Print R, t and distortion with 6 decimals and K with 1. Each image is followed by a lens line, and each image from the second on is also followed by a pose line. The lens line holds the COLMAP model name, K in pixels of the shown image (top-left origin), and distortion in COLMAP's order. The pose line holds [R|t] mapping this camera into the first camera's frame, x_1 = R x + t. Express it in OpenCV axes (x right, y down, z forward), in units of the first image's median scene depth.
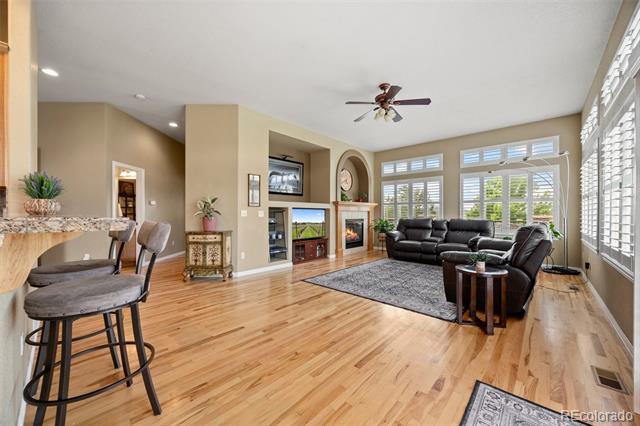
lens RADIAL K [[247.8, 0, 320.3], [0, 247.8, 214.0], [0, 0, 1]] dist [-0.001082, -0.000451]
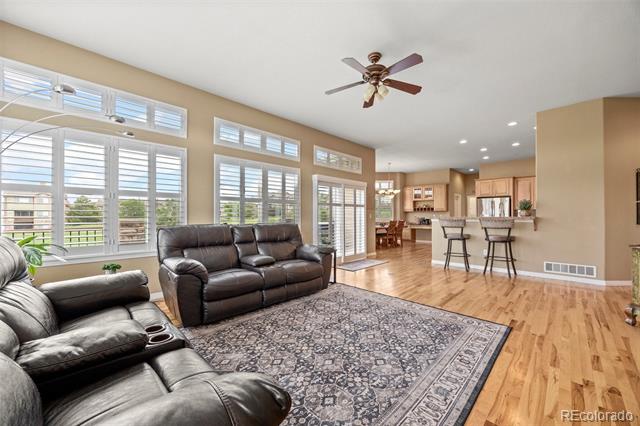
lens RADIAL K [[247.8, 0, 314.9], [0, 247.8, 217.8], [0, 0, 1]] dist [-0.001082, -0.000451]
pose [[-0.997895, 0.001462, 0.064830, 0.262979], [0.002030, 0.999960, 0.008702, -0.002341], [-0.064815, 0.008815, -0.997858, 1.184849]]
